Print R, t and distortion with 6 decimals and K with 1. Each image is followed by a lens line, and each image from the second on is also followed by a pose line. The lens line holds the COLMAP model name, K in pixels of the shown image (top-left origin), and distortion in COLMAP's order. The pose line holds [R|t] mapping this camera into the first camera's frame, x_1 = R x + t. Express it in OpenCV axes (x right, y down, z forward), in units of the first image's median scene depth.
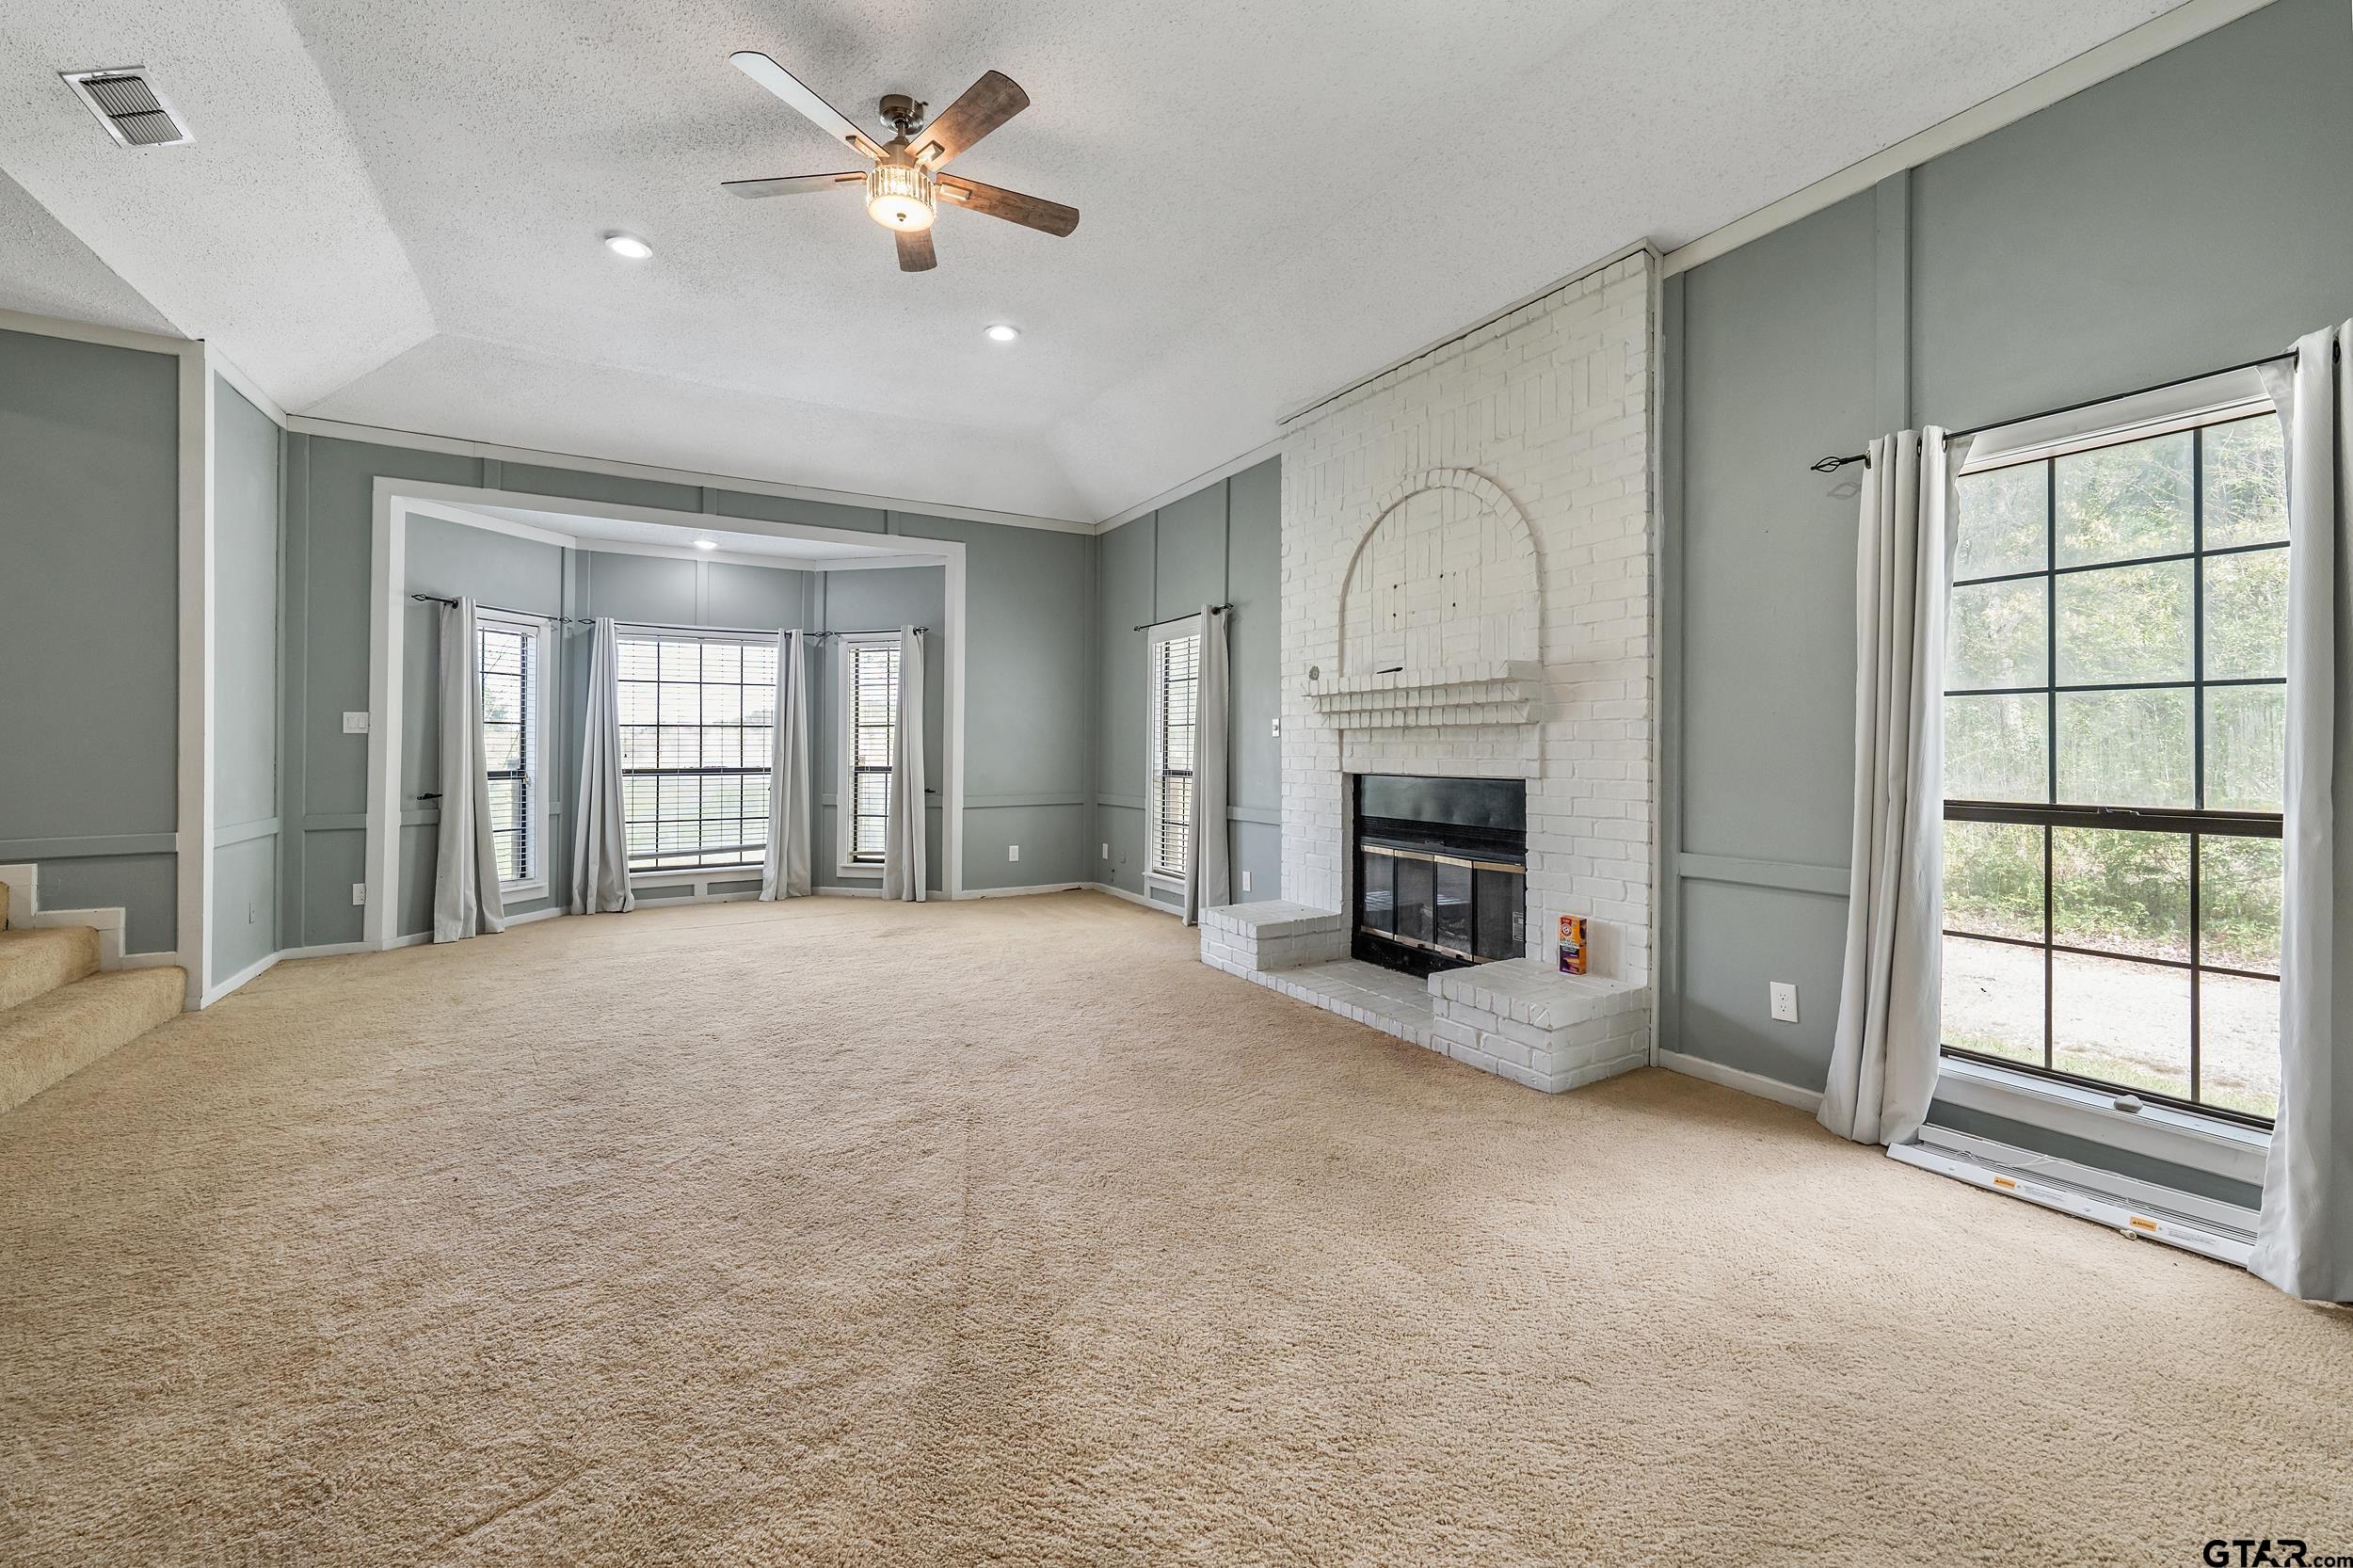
lens RADIAL K [[924.3, 0, 1160.6], [0, 924.3, 735.1], [0, 0, 1]] dist [-0.001158, -0.000789]
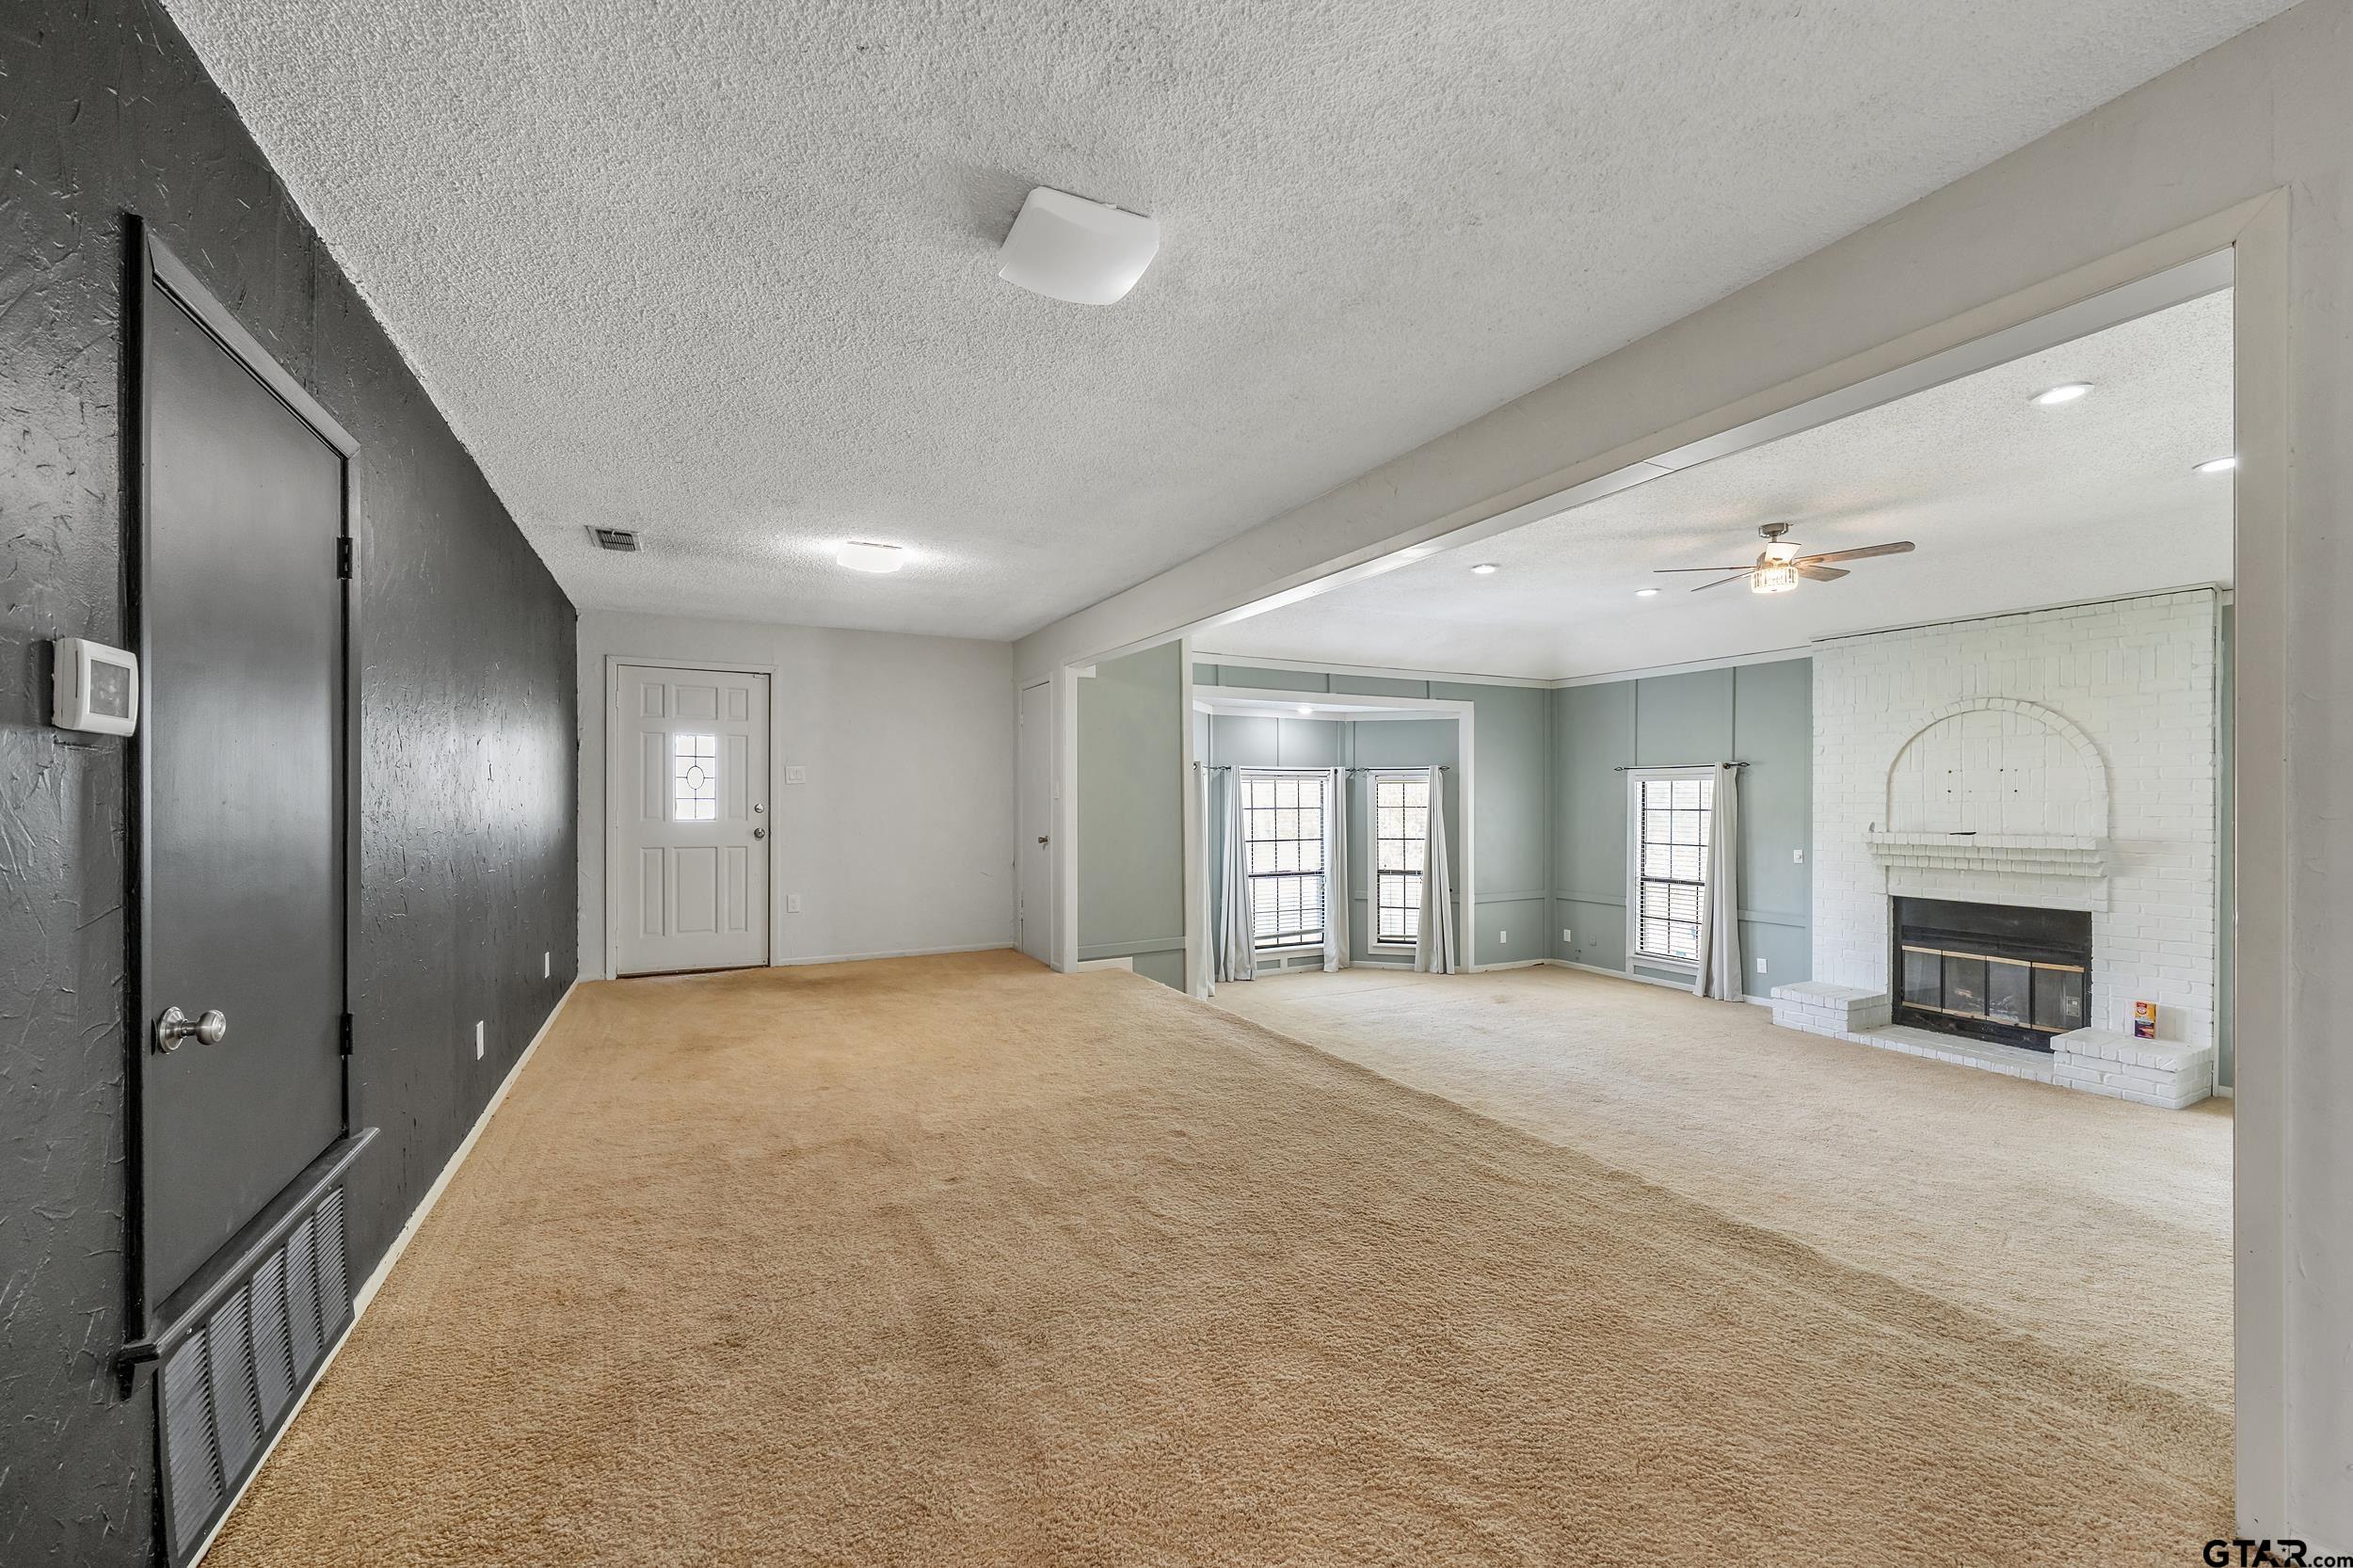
lens RADIAL K [[924.3, 0, 1159.5], [0, 924.3, 791.6], [0, 0, 1]] dist [-0.001158, -0.000789]
pose [[0.998118, 0.000803, -0.061315, -0.807221], [-0.000428, 0.999981, 0.006126, -0.122430], [0.061319, -0.006088, 0.998100, -0.478731]]
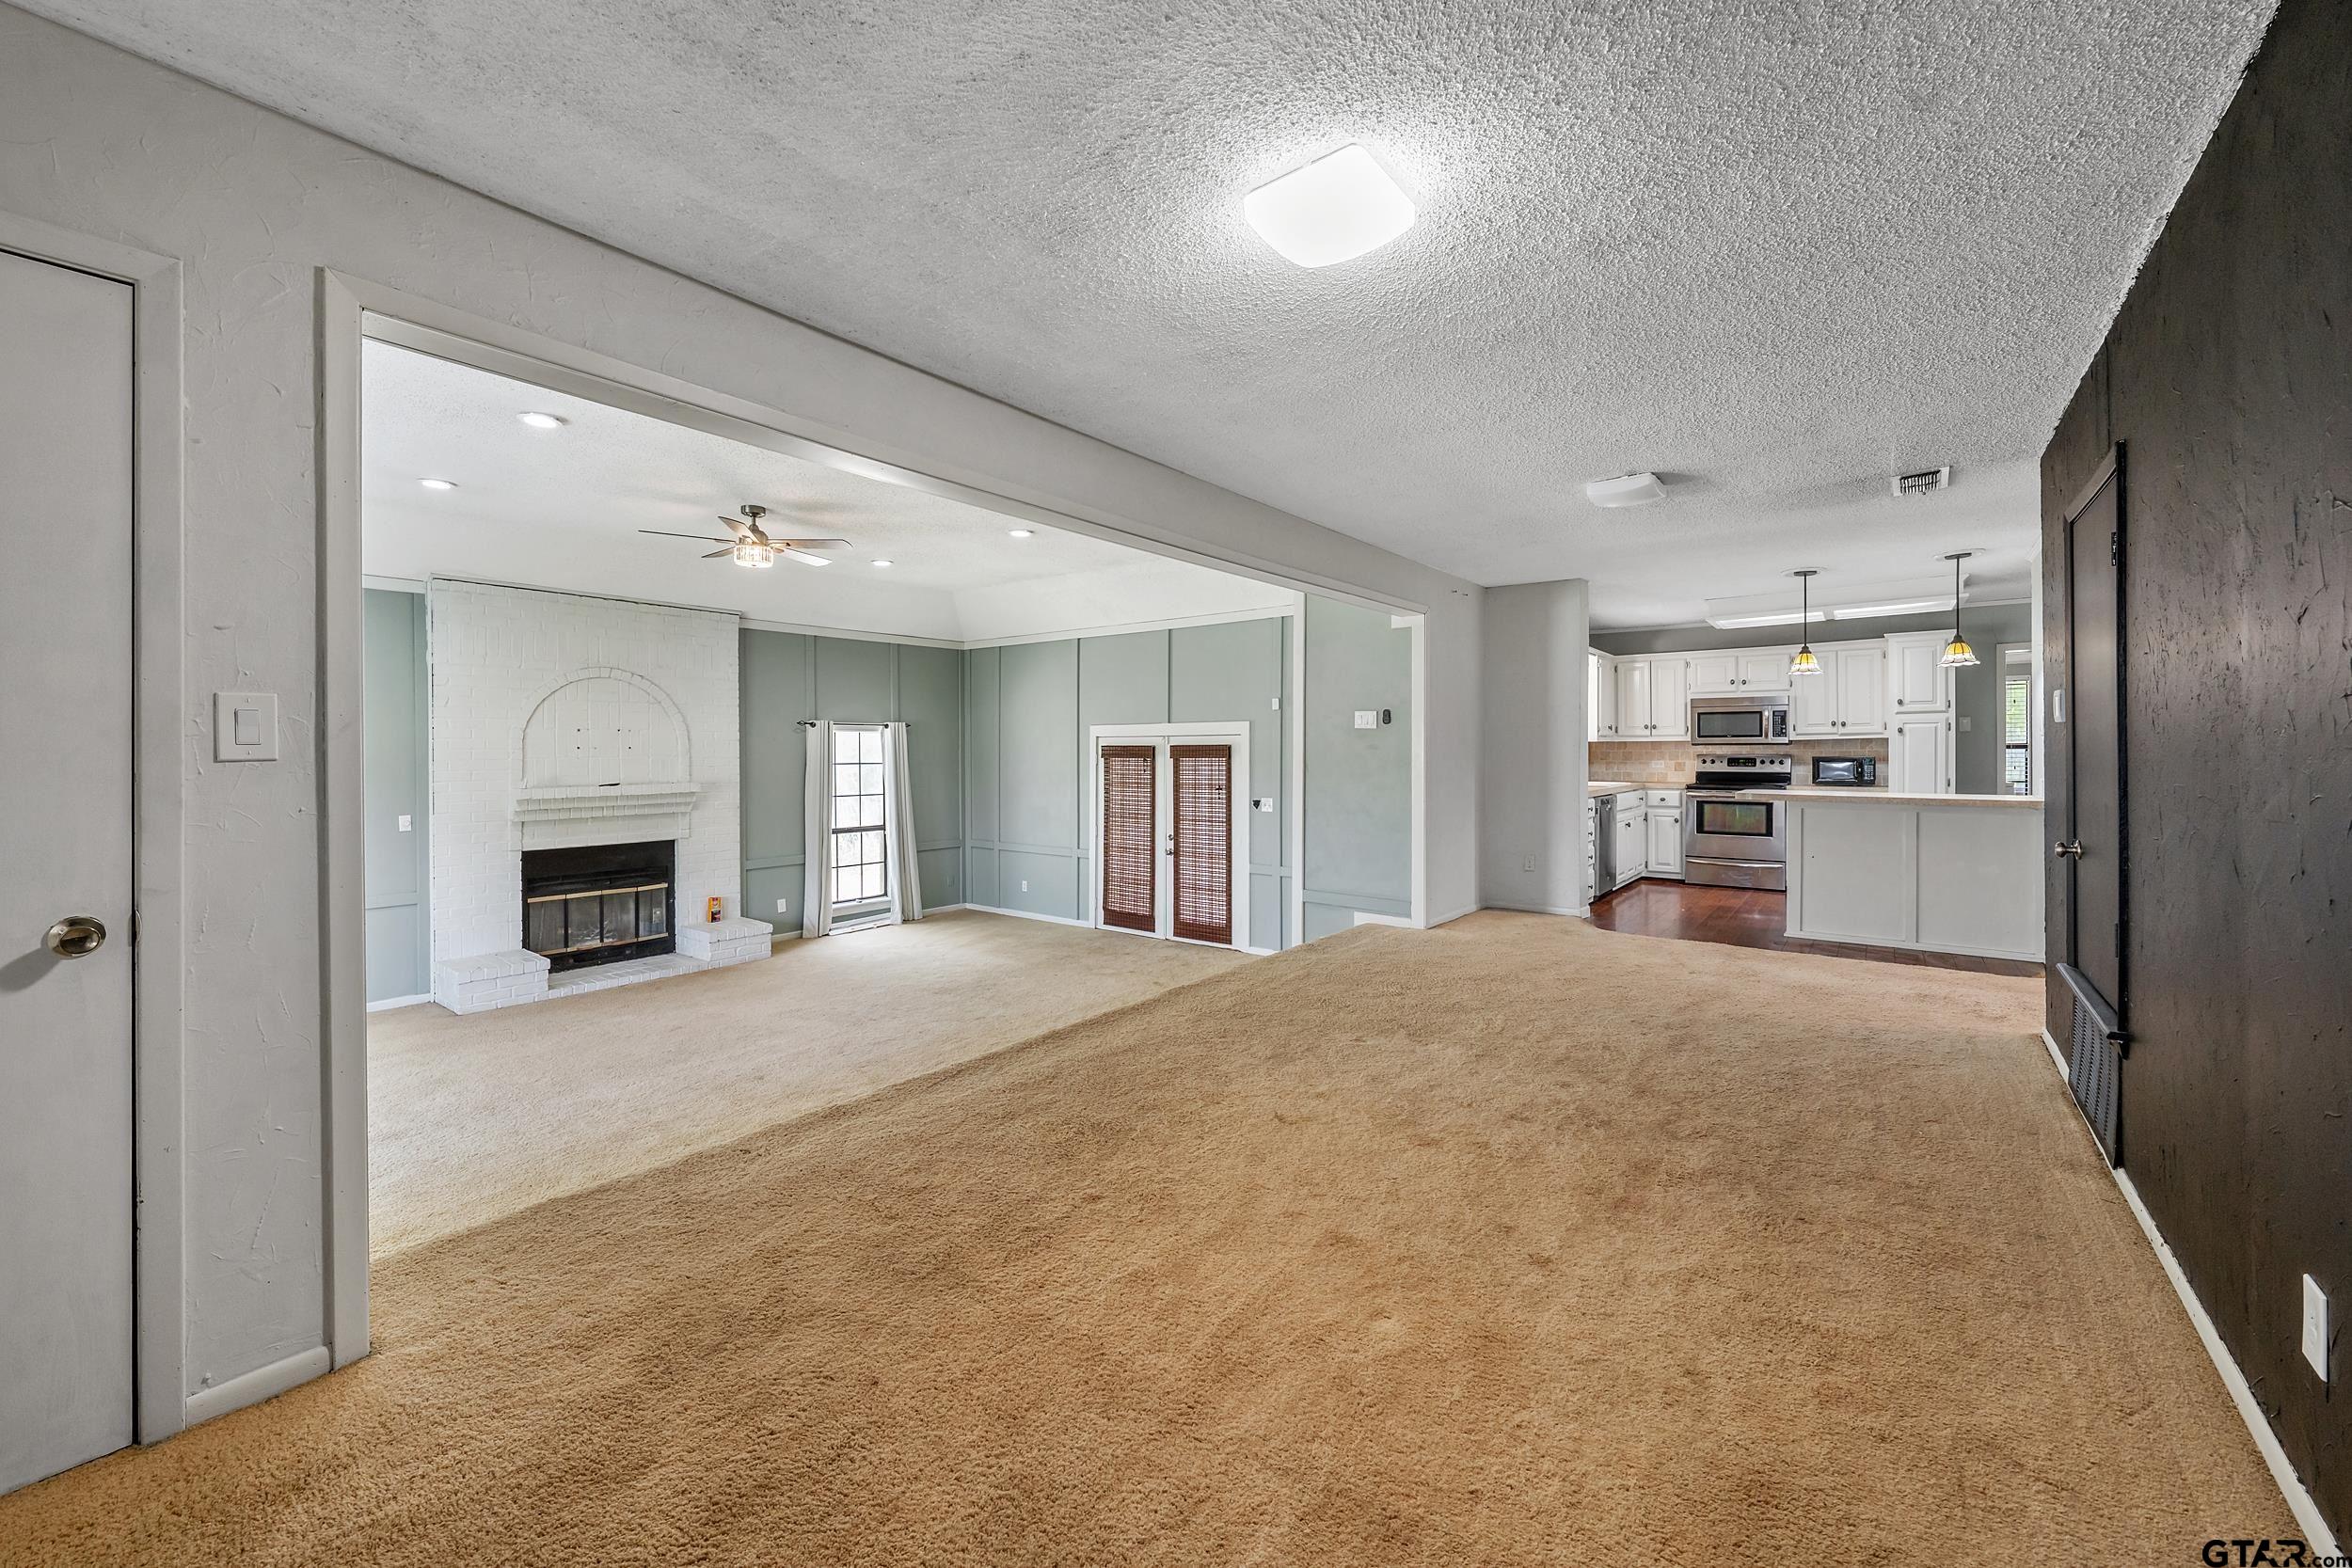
lens RADIAL K [[923.9, 0, 1181.6], [0, 923.9, 754.7], [0, 0, 1]] dist [-0.001158, -0.000789]
pose [[-0.385133, -0.000975, 0.922861, -1.461199], [-0.005818, 0.999982, -0.001372, -0.108926], [-0.922843, -0.005897, -0.385132, 0.577885]]
